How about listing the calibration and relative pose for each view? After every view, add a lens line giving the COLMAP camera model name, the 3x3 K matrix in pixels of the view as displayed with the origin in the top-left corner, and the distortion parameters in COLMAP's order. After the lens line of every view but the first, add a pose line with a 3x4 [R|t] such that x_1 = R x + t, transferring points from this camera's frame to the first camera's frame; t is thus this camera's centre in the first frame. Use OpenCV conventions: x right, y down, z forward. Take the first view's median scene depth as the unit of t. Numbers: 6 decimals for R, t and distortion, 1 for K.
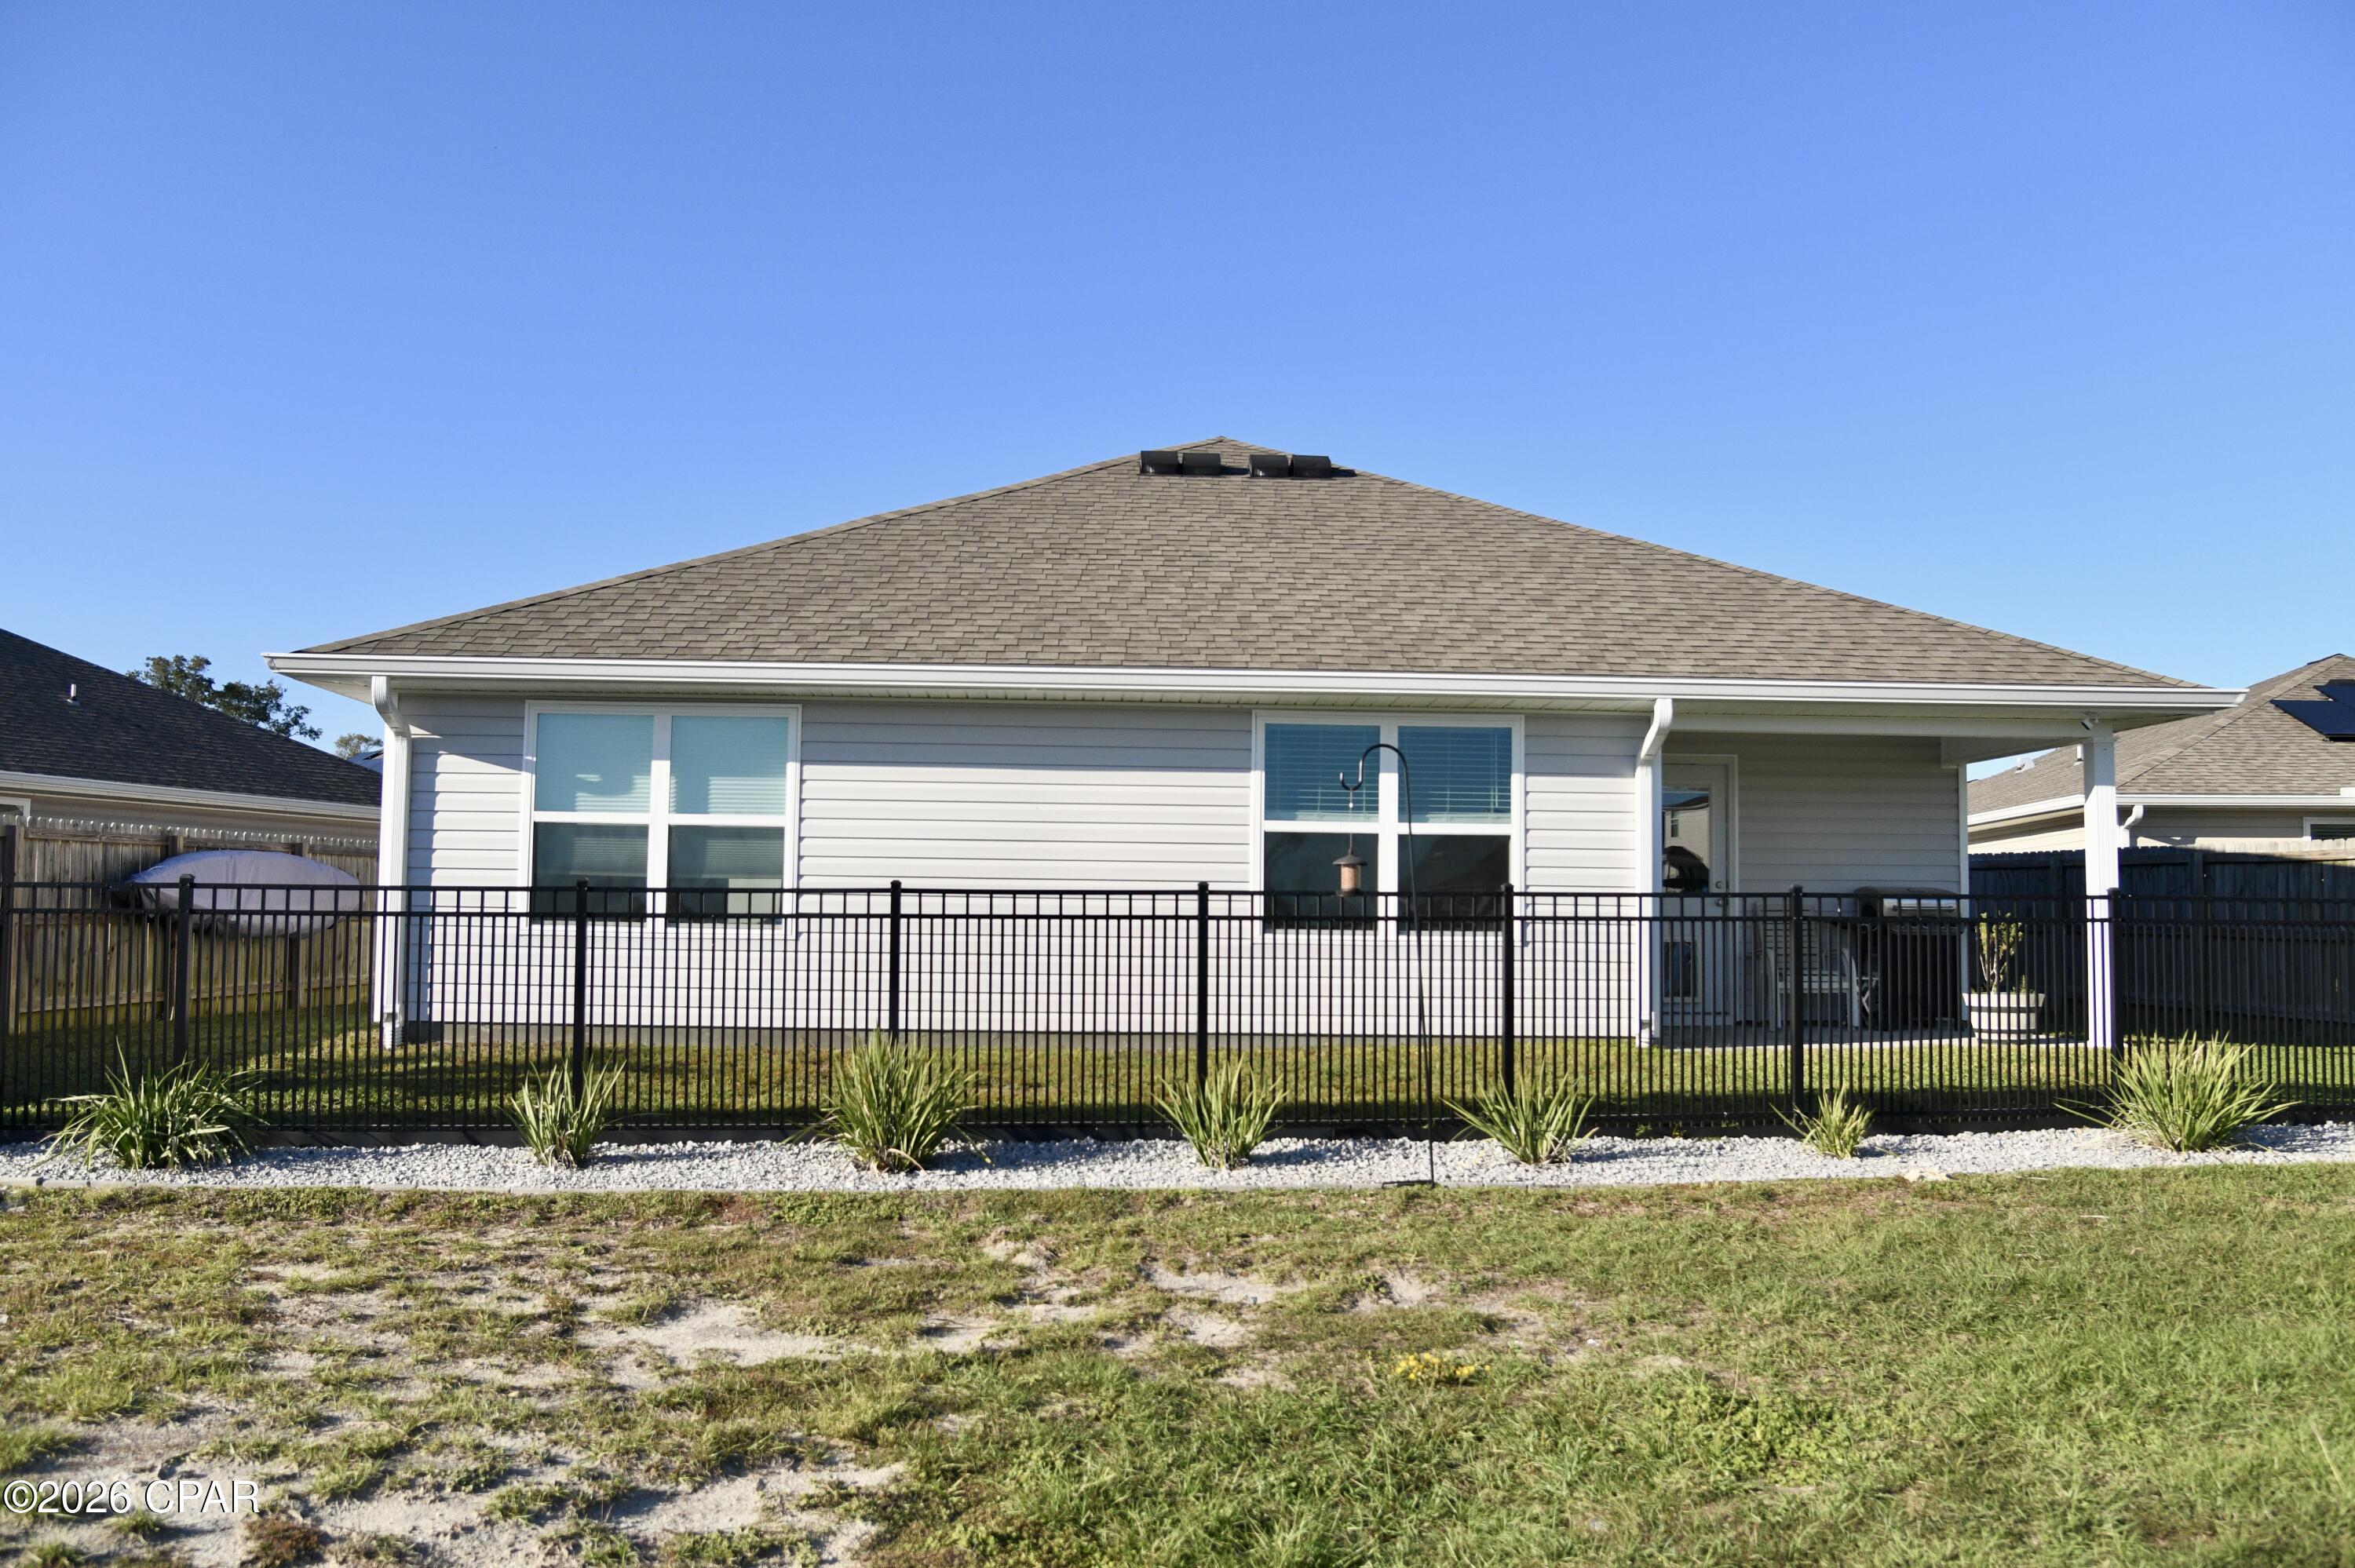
lens RADIAL K [[1927.4, 0, 1189.7], [0, 1927.4, 790.3], [0, 0, 1]] dist [-0.120369, 0.080885]
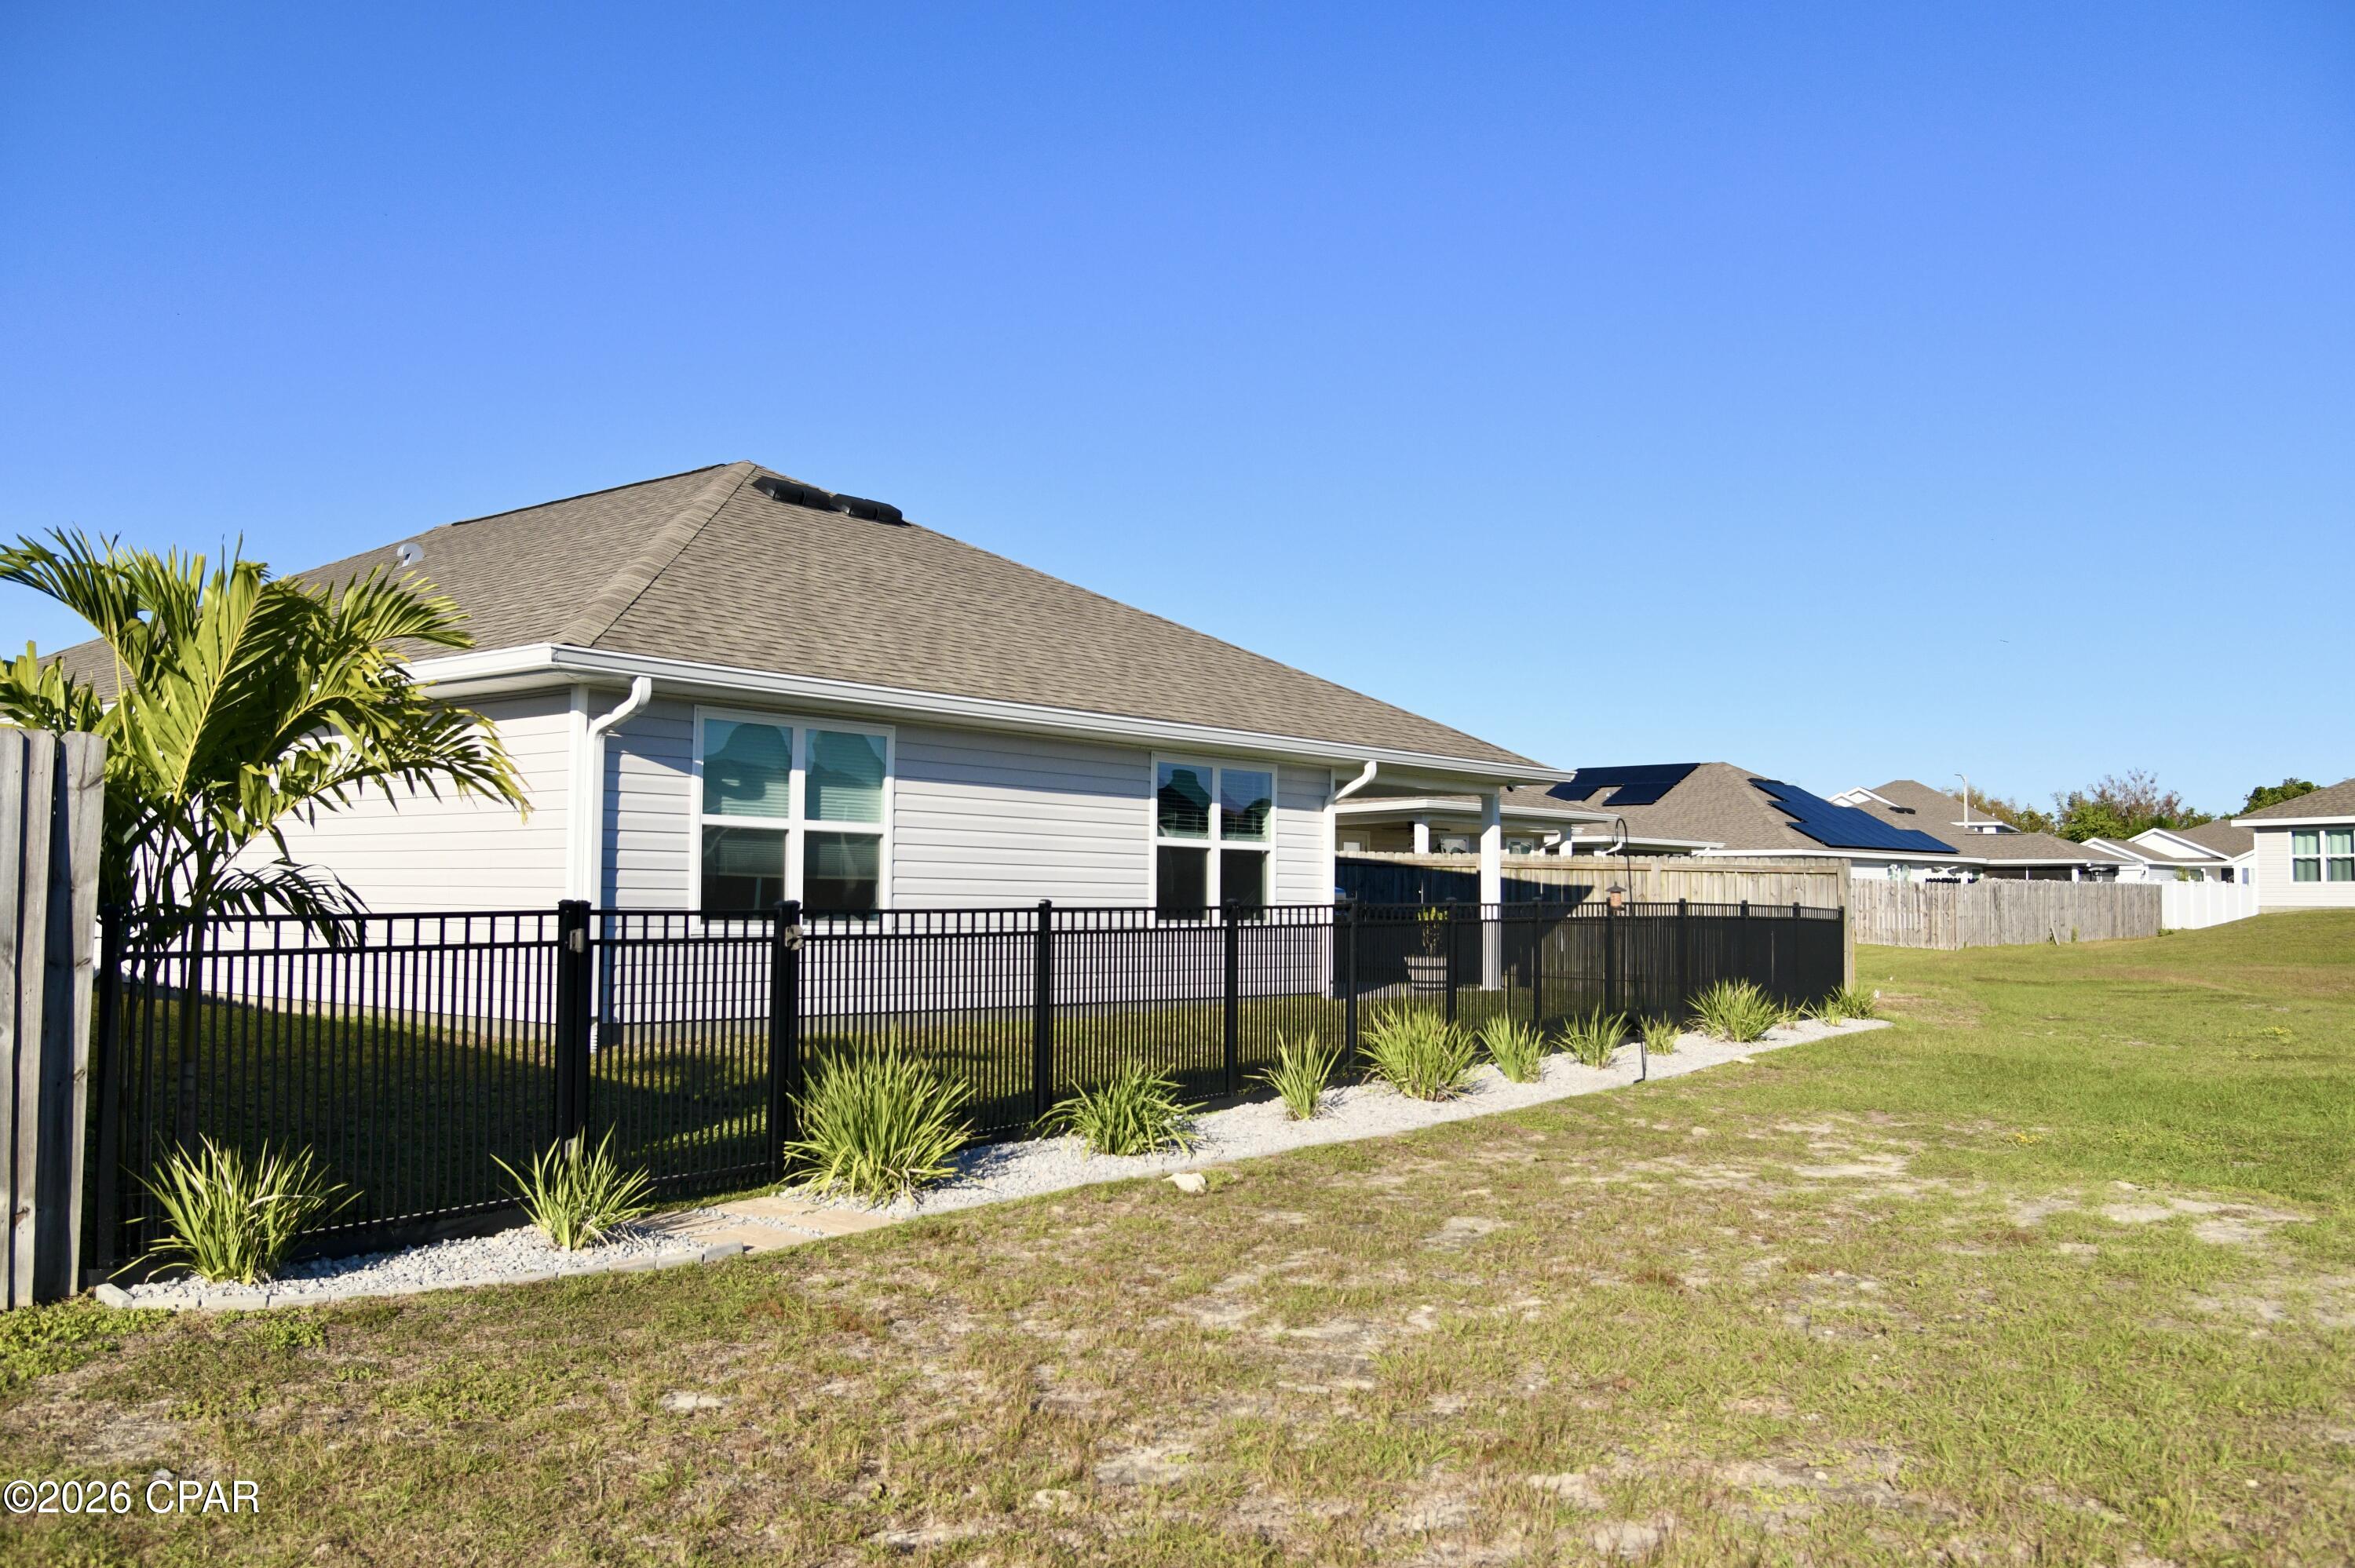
lens RADIAL K [[1927.4, 0, 1189.7], [0, 1927.4, 790.3], [0, 0, 1]] dist [-0.120369, 0.080885]
pose [[0.665406, 0.039472, 0.745437, -0.922863], [-0.054283, 0.998516, -0.004417, -0.011225], [-0.744505, -0.037525, 0.666561, 0.114387]]
